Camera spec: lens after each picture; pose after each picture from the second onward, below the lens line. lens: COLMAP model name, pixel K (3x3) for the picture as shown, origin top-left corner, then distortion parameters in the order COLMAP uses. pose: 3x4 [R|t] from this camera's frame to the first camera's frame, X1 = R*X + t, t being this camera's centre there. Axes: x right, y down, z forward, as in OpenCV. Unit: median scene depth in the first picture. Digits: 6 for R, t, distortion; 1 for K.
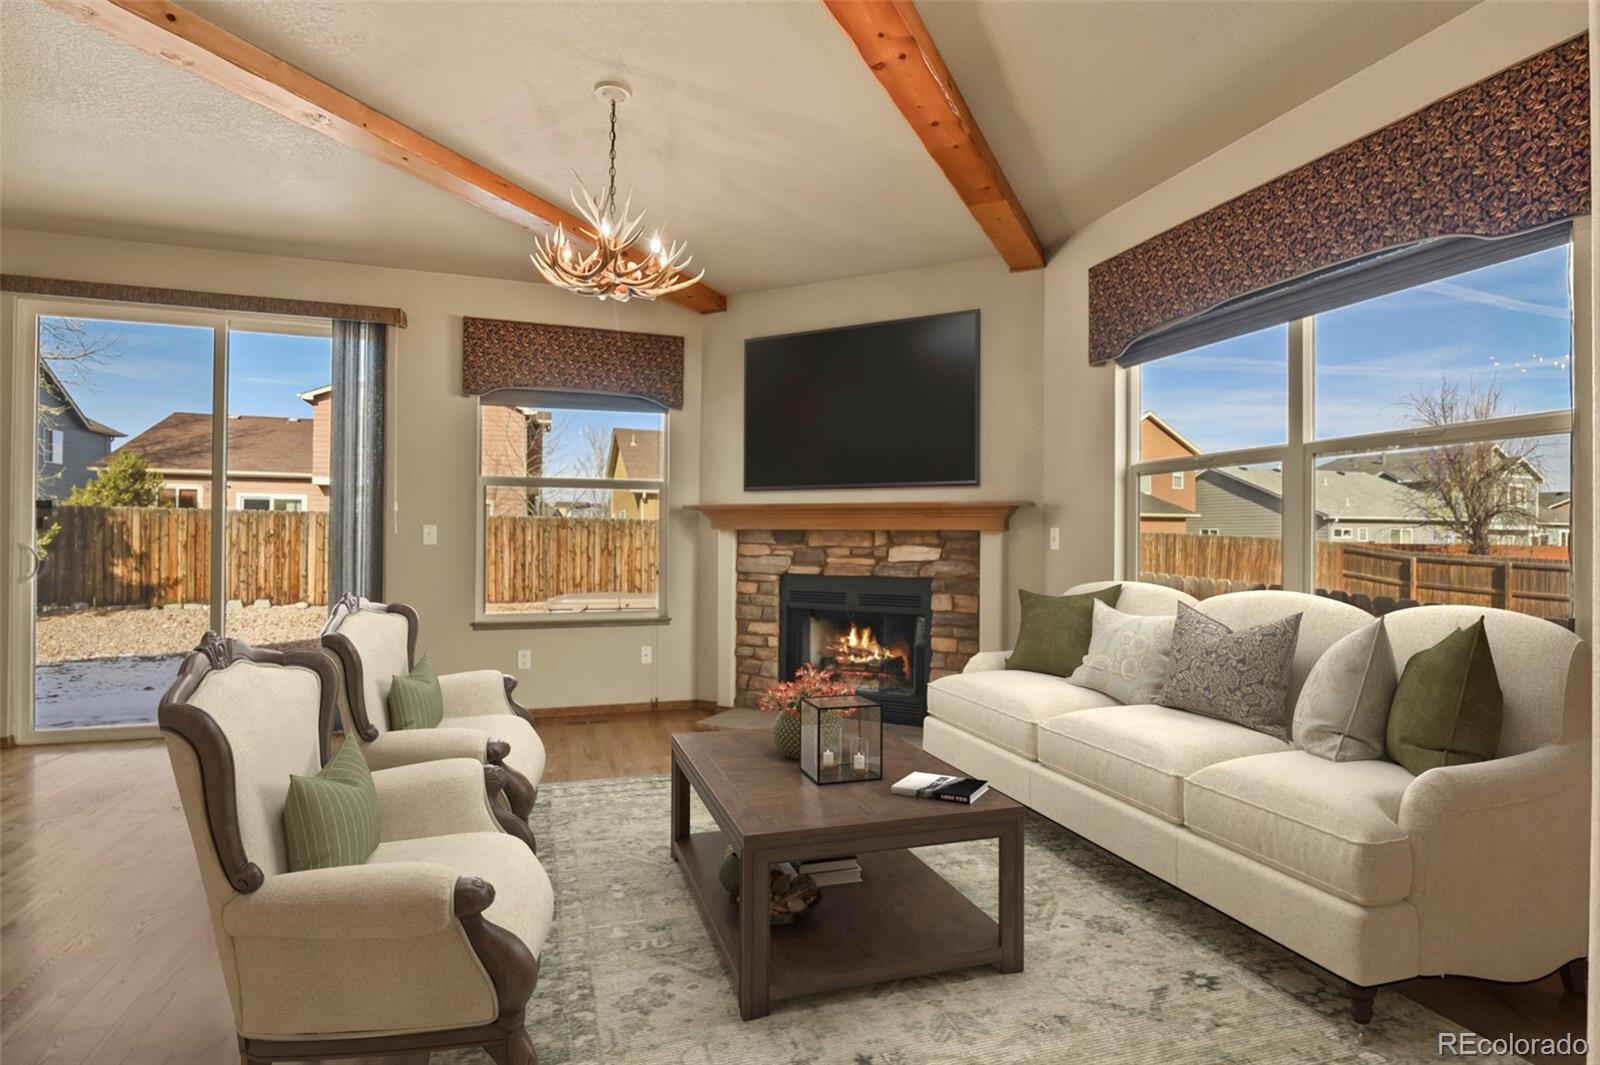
lens RADIAL K [[783.0, 0, 807.6], [0, 783.0, 534.4], [0, 0, 1]] dist [-0.002545, -0.005682]
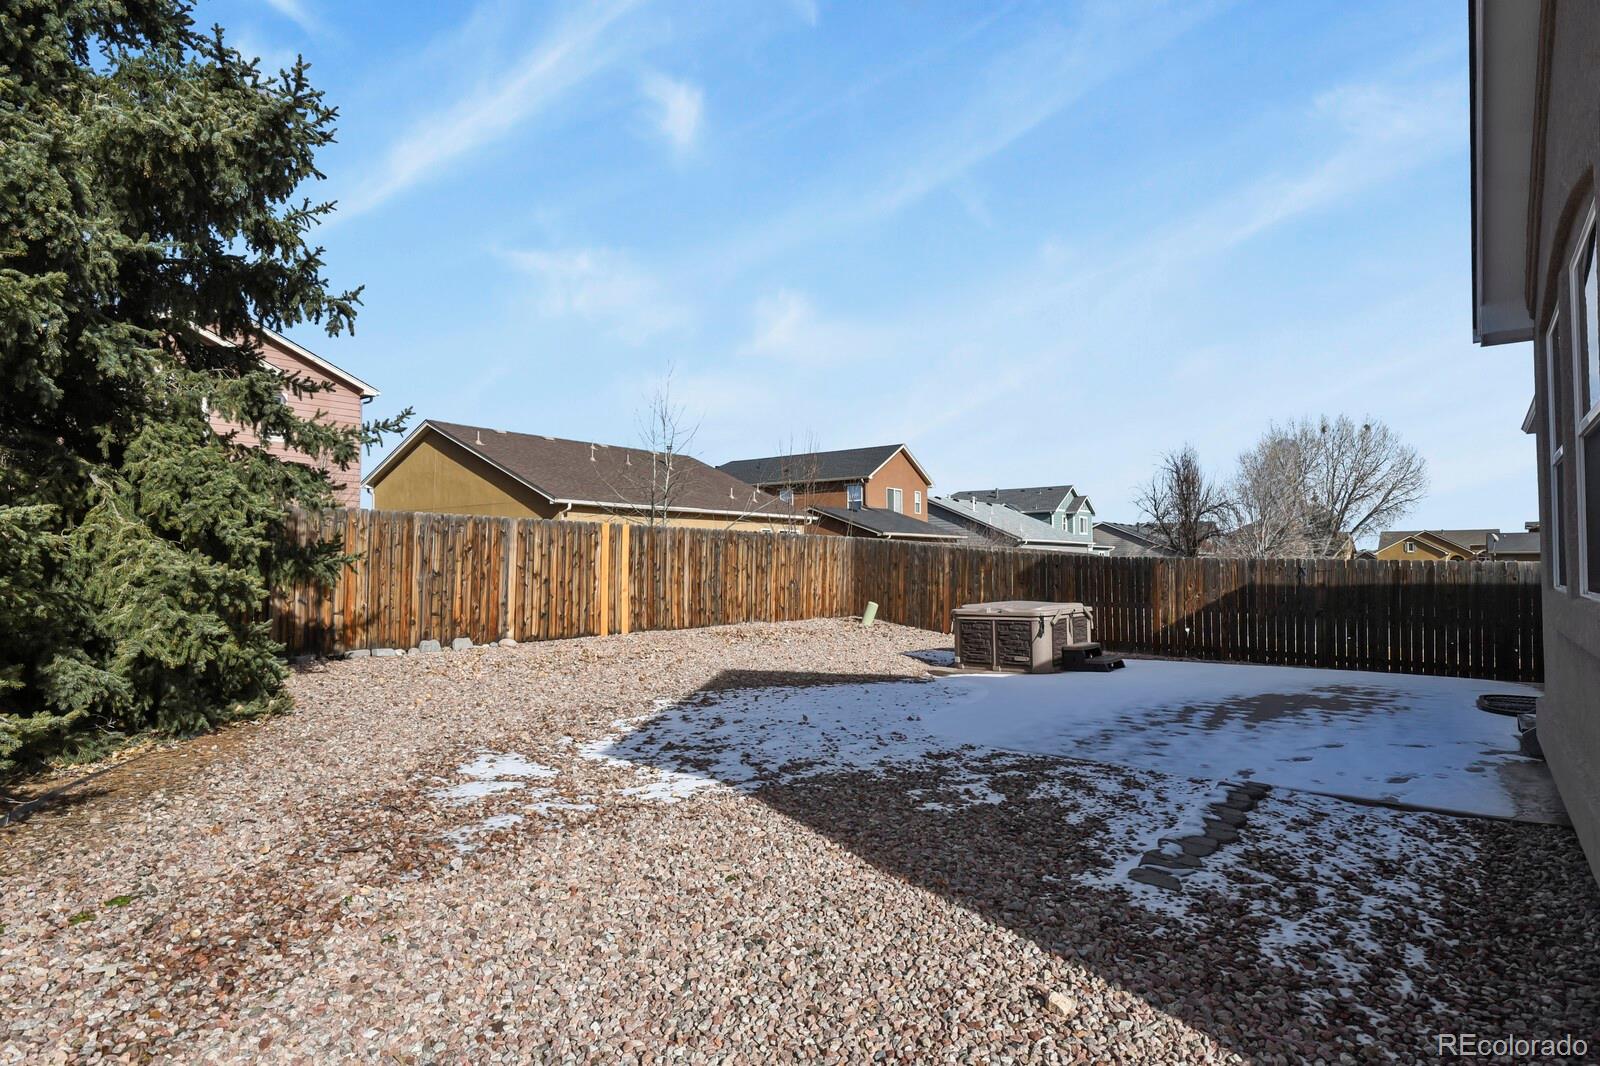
lens RADIAL K [[857.8, 0, 800.0], [0, 857.8, 533.0], [0, 0, 1]] dist [0.003951, 0.000291]
pose [[0.834158, 0.011958, 0.551396, -2.670094], [0.004987, 0.999561, -0.029222, 0.034634], [-0.551503, 0.027125, 0.833732, 0.500533]]
